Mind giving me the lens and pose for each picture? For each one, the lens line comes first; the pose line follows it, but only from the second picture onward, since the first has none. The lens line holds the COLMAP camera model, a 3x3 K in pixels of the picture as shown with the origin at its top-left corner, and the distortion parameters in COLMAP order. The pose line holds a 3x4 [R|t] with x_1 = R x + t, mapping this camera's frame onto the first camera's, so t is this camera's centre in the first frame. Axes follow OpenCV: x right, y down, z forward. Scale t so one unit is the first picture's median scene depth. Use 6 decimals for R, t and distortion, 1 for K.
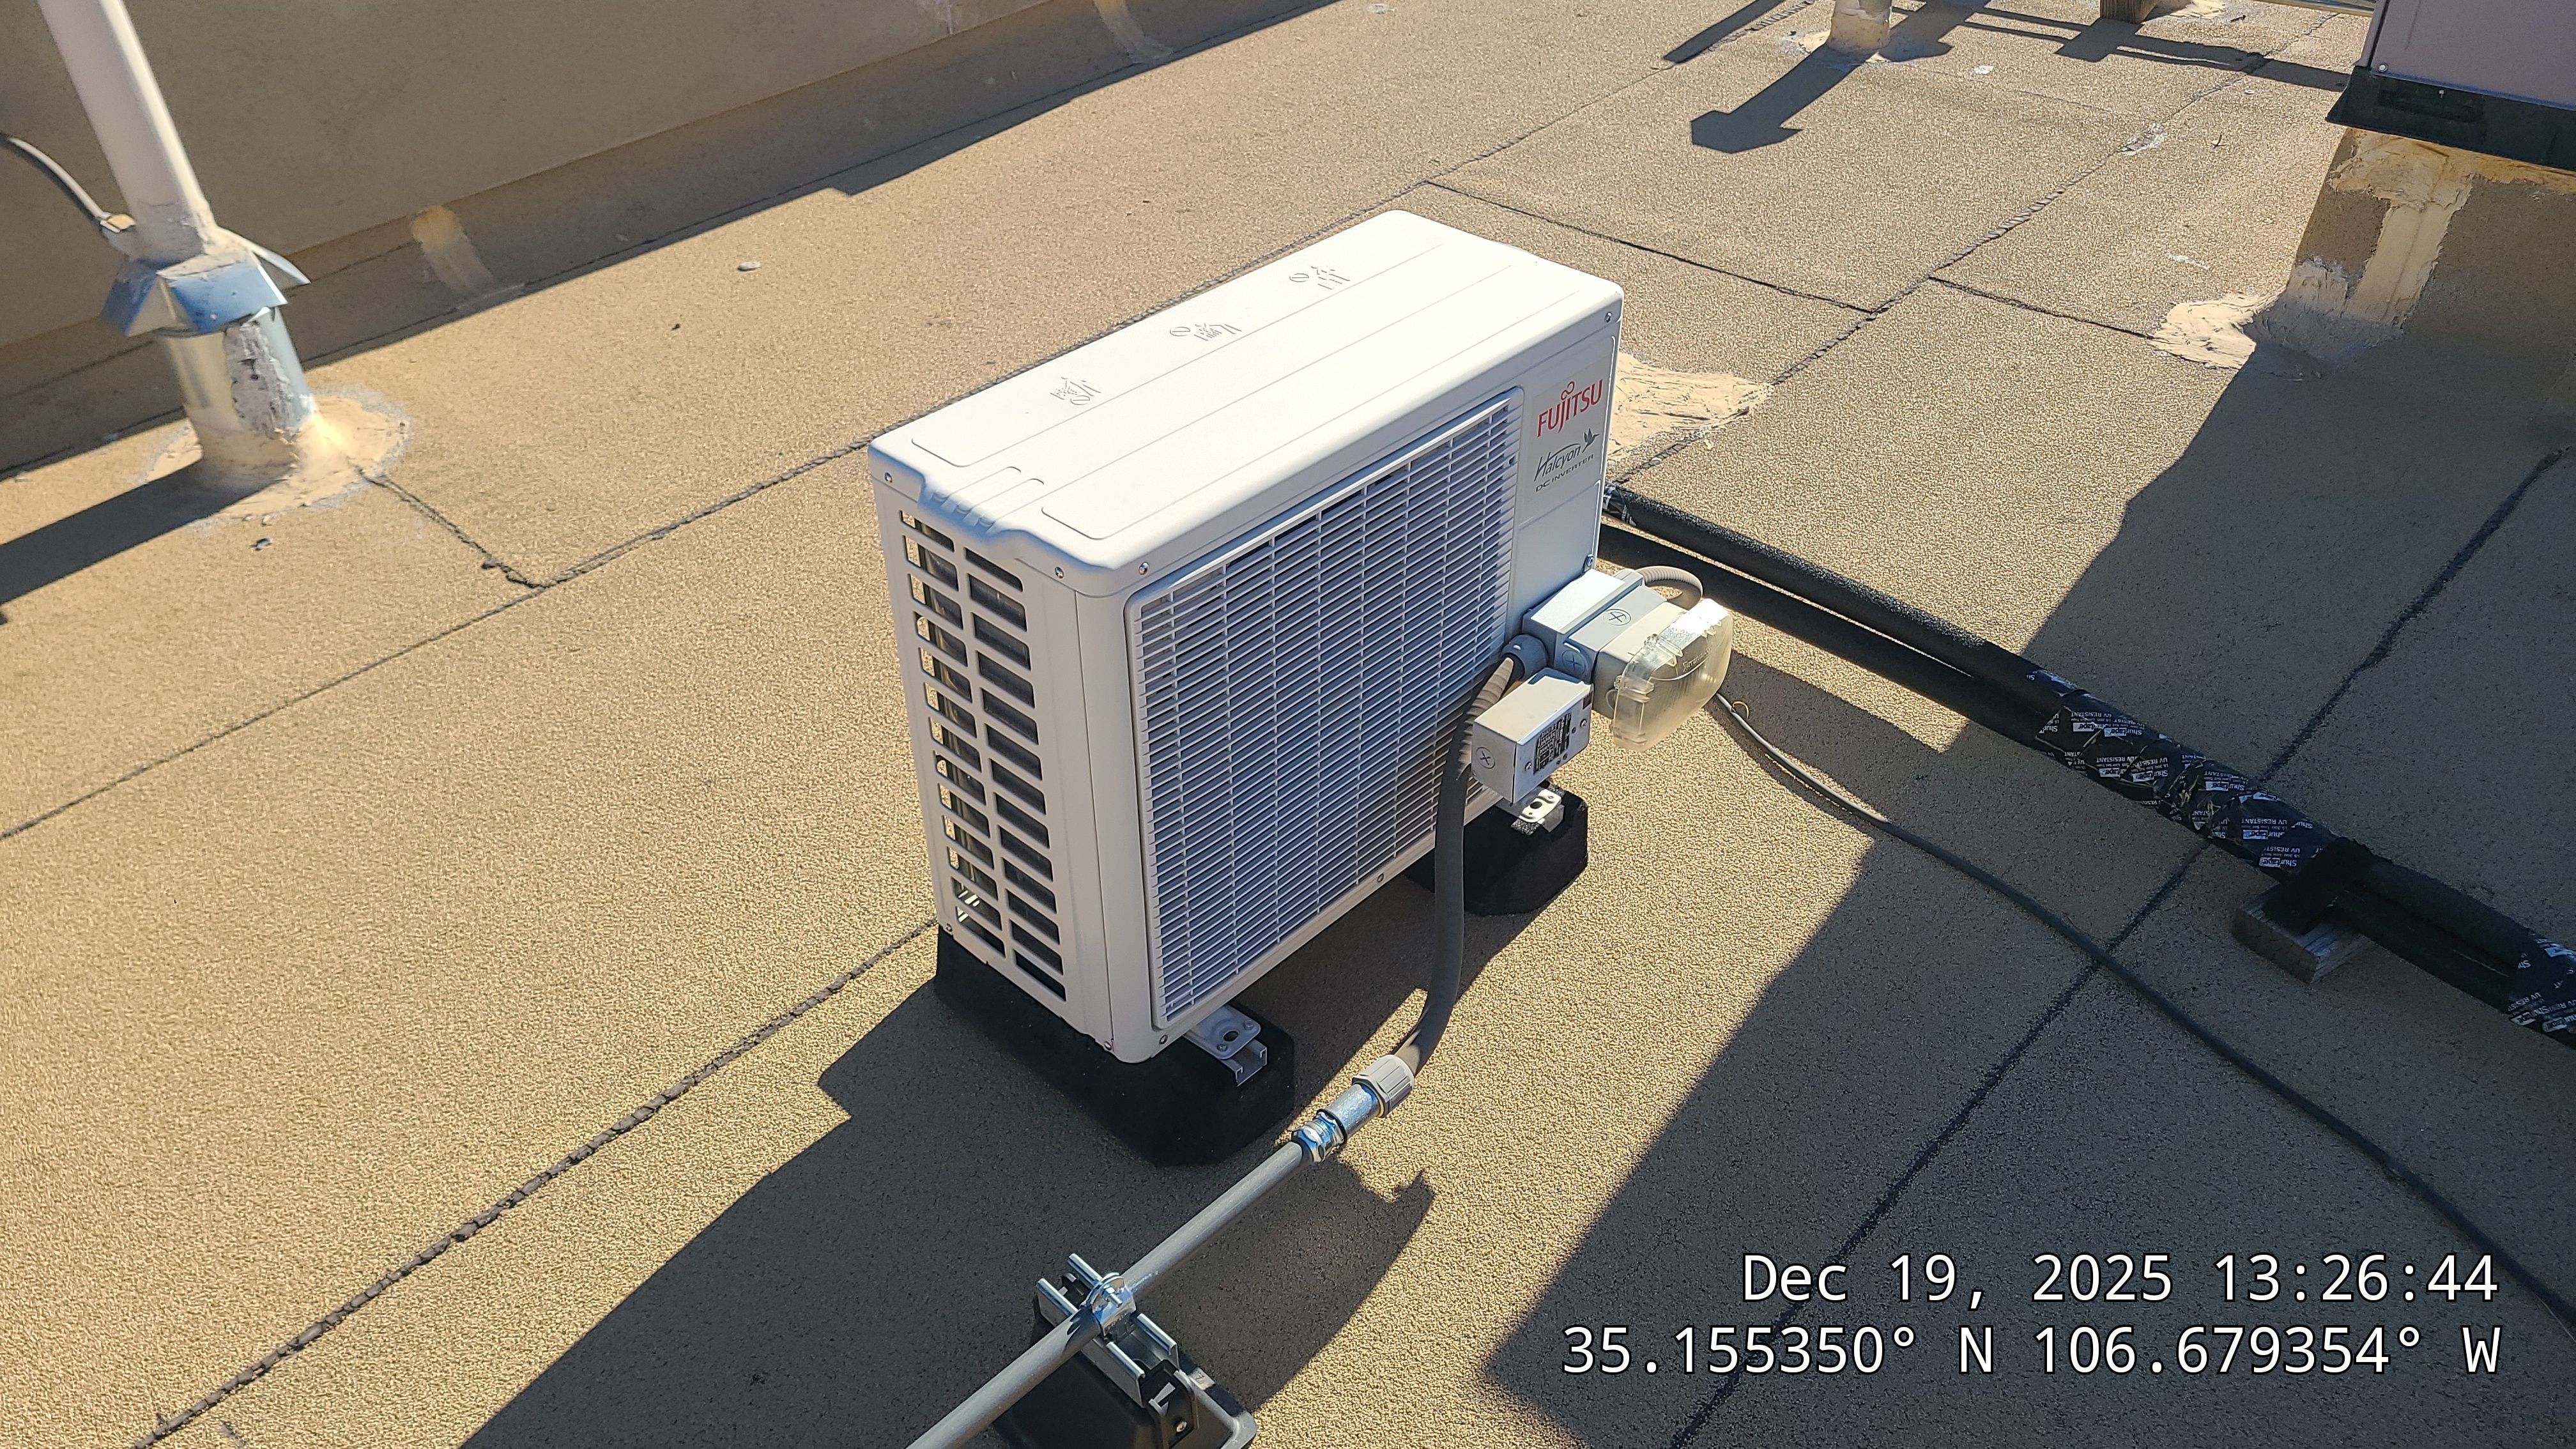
lens RADIAL K [[1892.0, 0, 1288.0], [0, 1892.0, 724.5], [0, 0, 1]] dist [0.043839, 0.002242]
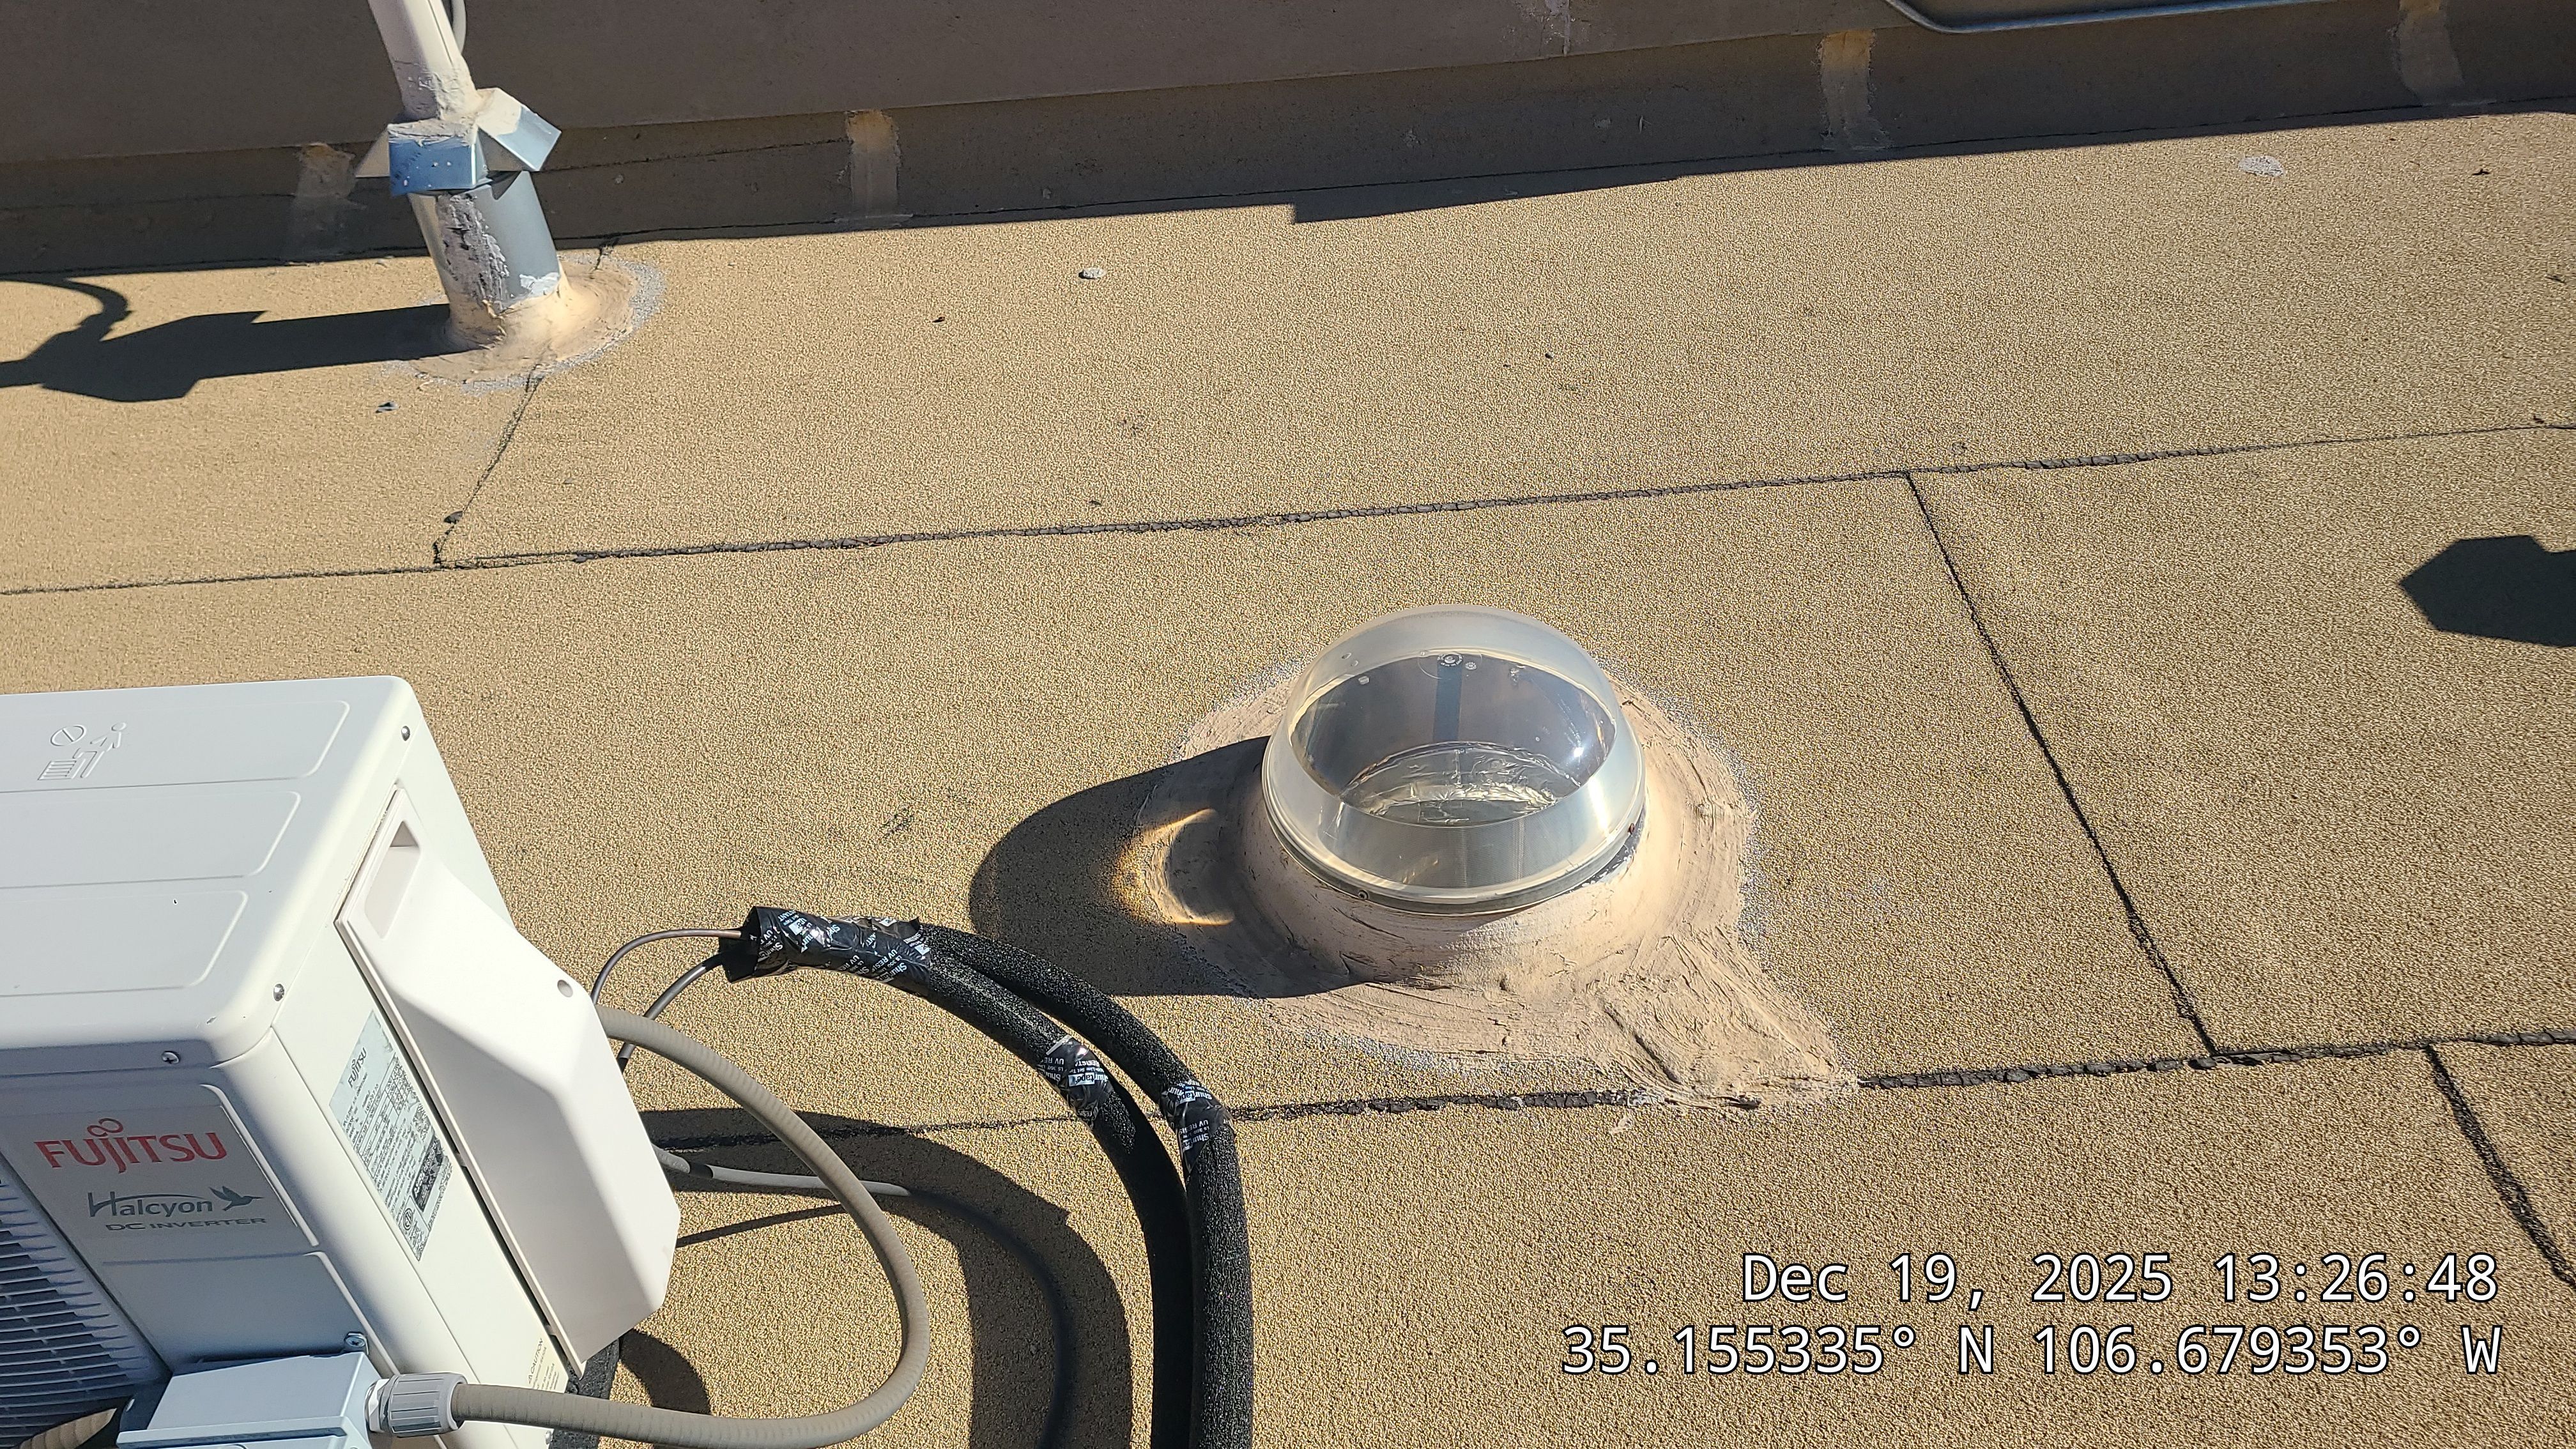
lens RADIAL K [[1928.7, 0, 1292.7], [0, 1928.7, 709.9], [0, 0, 1]] dist [0.078637, -0.068490]
pose [[0.712569, 0.444566, -0.542777, 0.400450], [-0.400854, 0.892893, 0.205082, -0.330480], [0.575814, 0.071439, 0.814454, 0.421908]]
